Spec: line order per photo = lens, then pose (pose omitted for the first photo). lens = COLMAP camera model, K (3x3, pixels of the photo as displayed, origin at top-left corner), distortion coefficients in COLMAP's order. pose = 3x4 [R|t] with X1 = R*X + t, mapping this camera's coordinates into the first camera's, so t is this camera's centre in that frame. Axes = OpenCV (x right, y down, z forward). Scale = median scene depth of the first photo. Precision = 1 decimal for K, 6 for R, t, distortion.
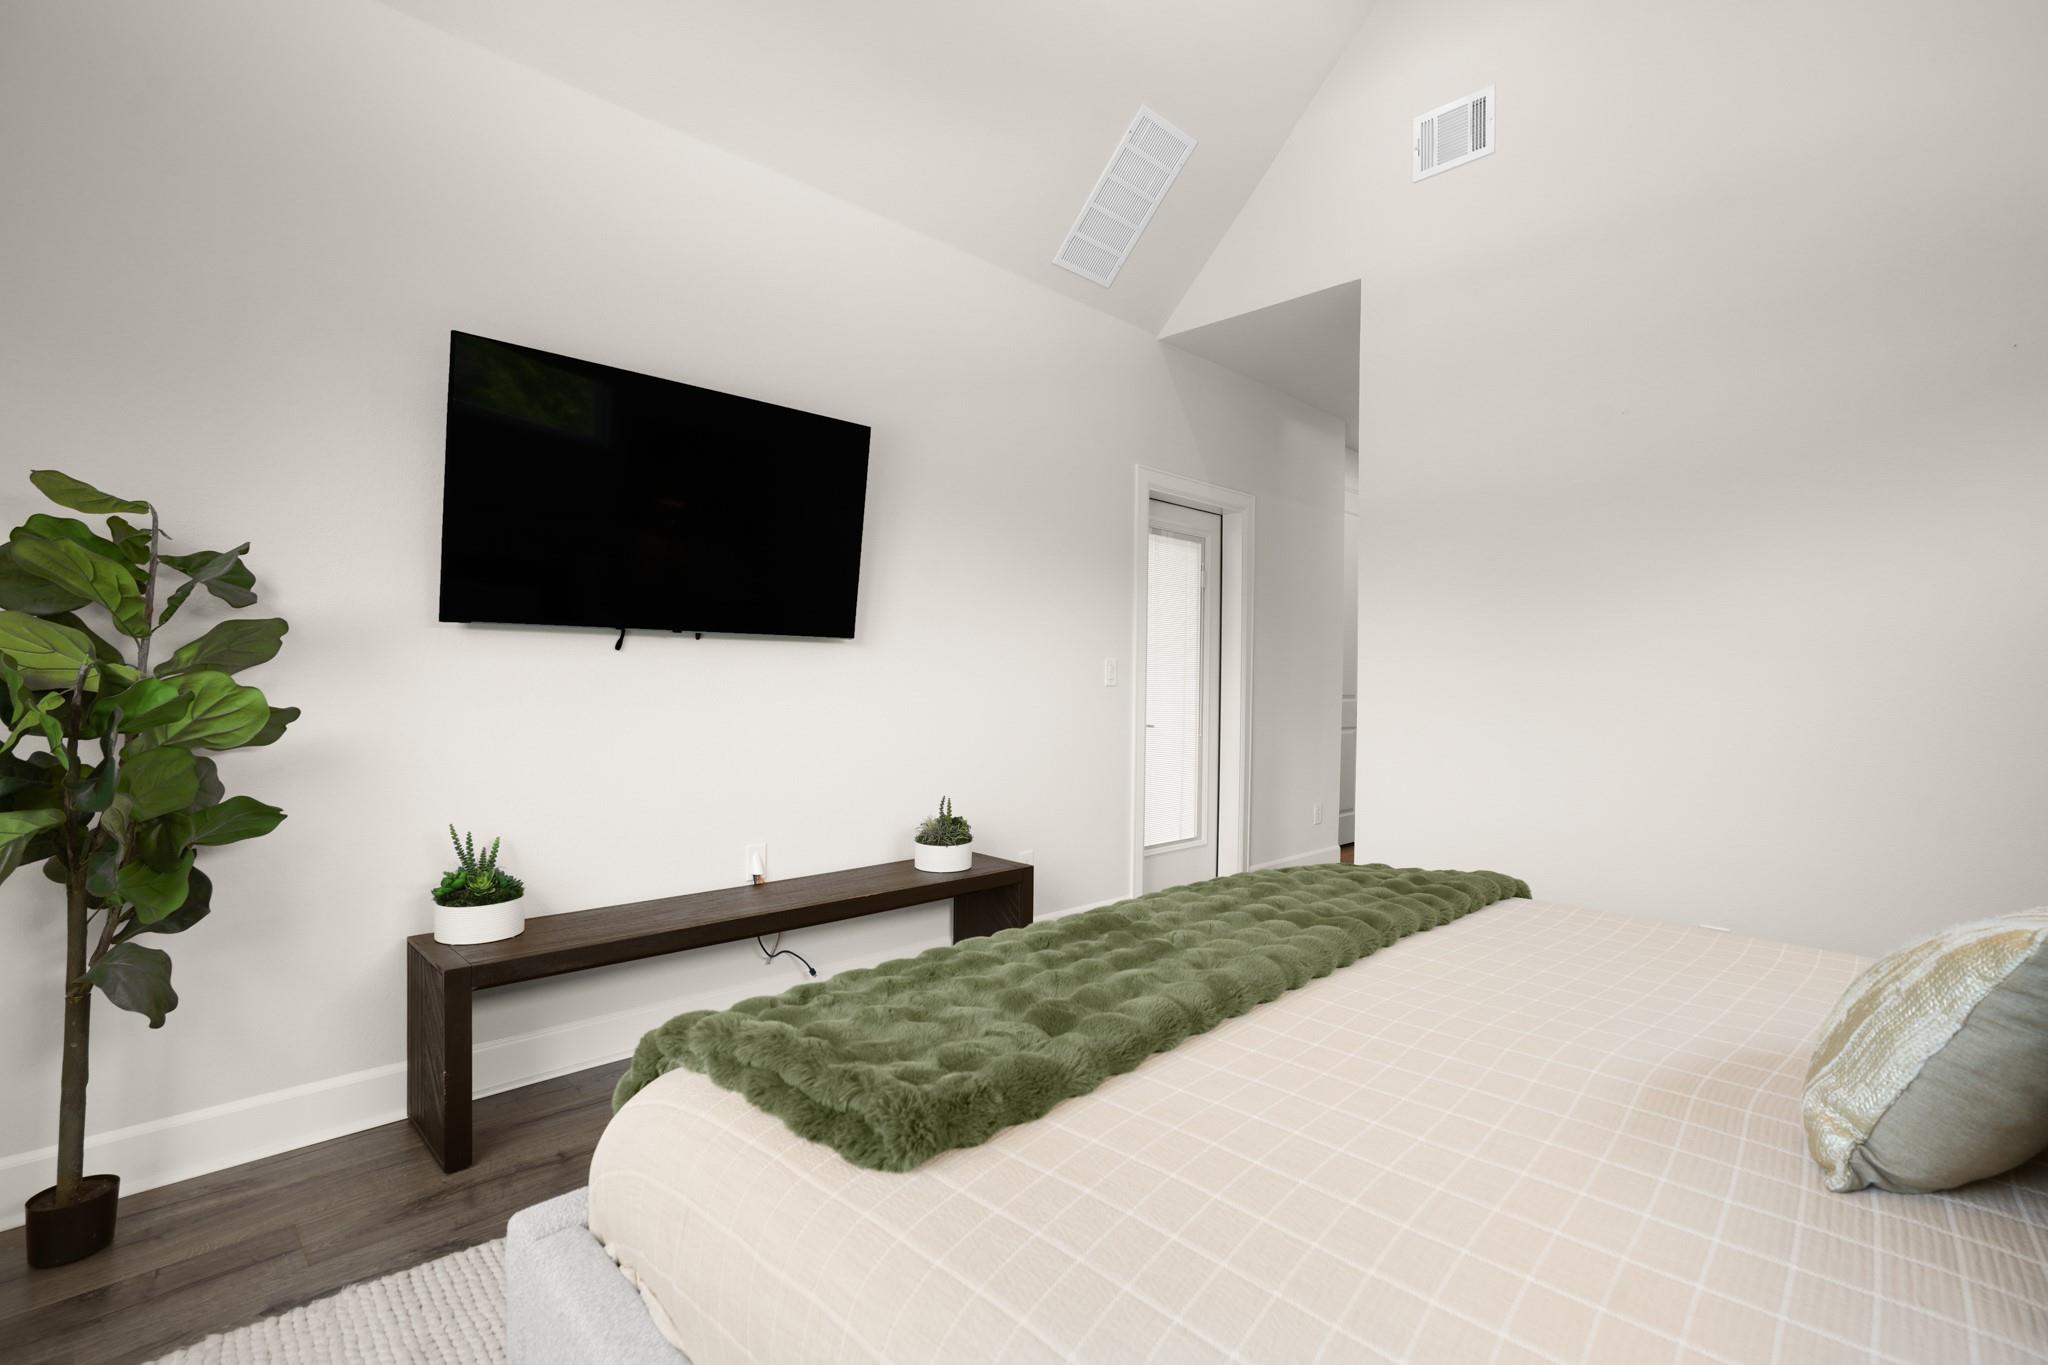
lens RADIAL K [[956.1, 0, 1024.0], [0, 956.1, 682.5], [0, 0, 1]] dist [-0.054805, 0.022709]
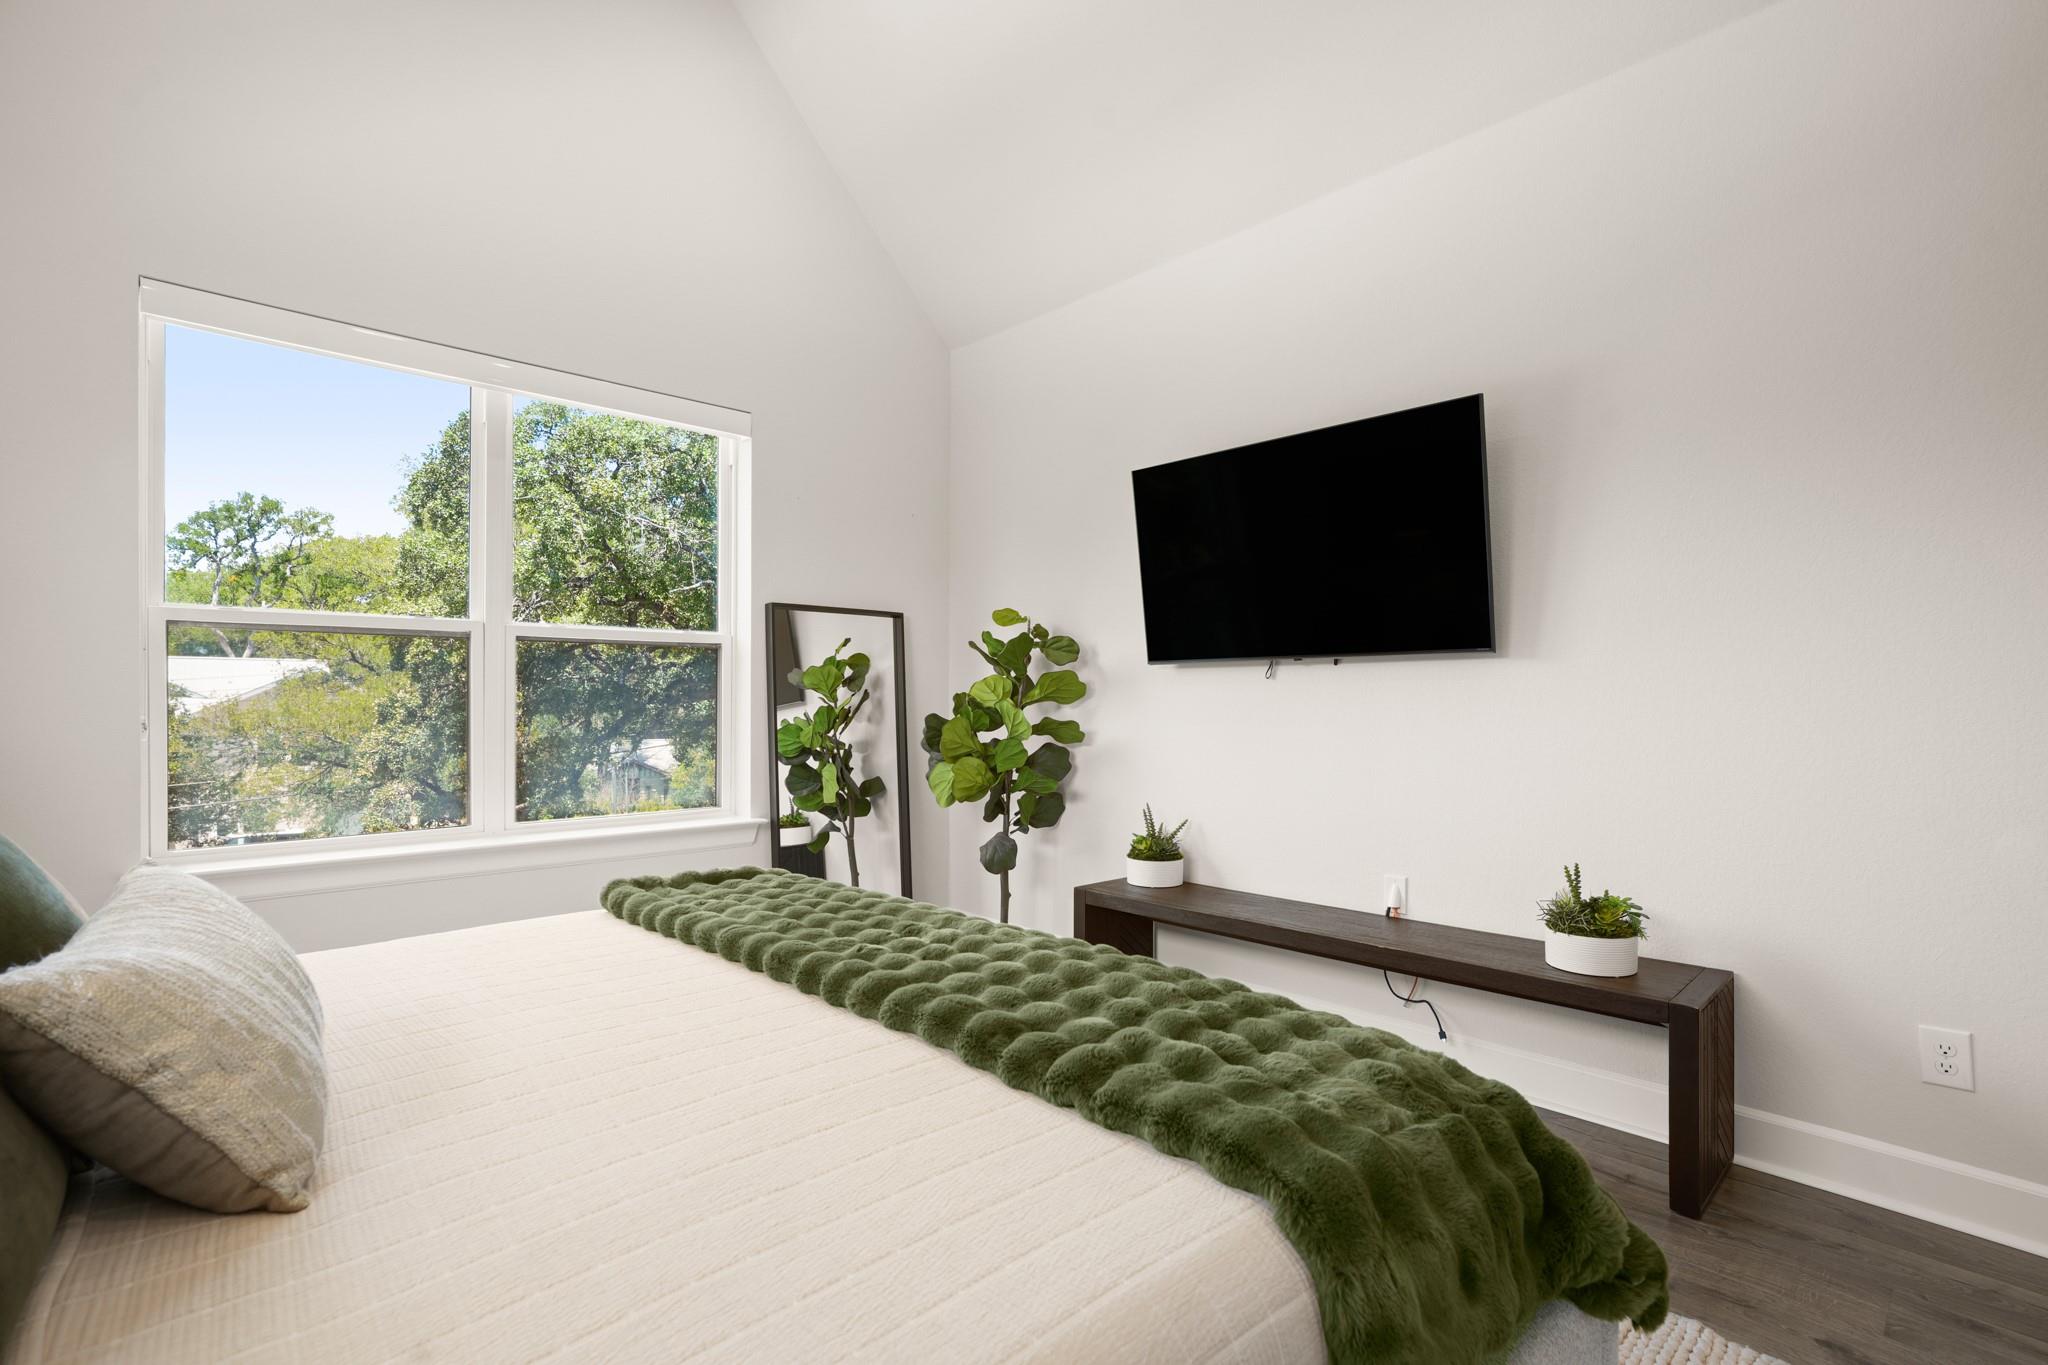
lens RADIAL K [[956.1, 0, 1024.0], [0, 956.1, 682.5], [0, 0, 1]] dist [-0.054805, 0.022709]
pose [[-0.046861, -0.026094, -0.998561, 0.691448], [-0.001578, 0.999659, -0.026048, 0.001806], [0.998900, 0.000355, -0.046887, 0.676951]]
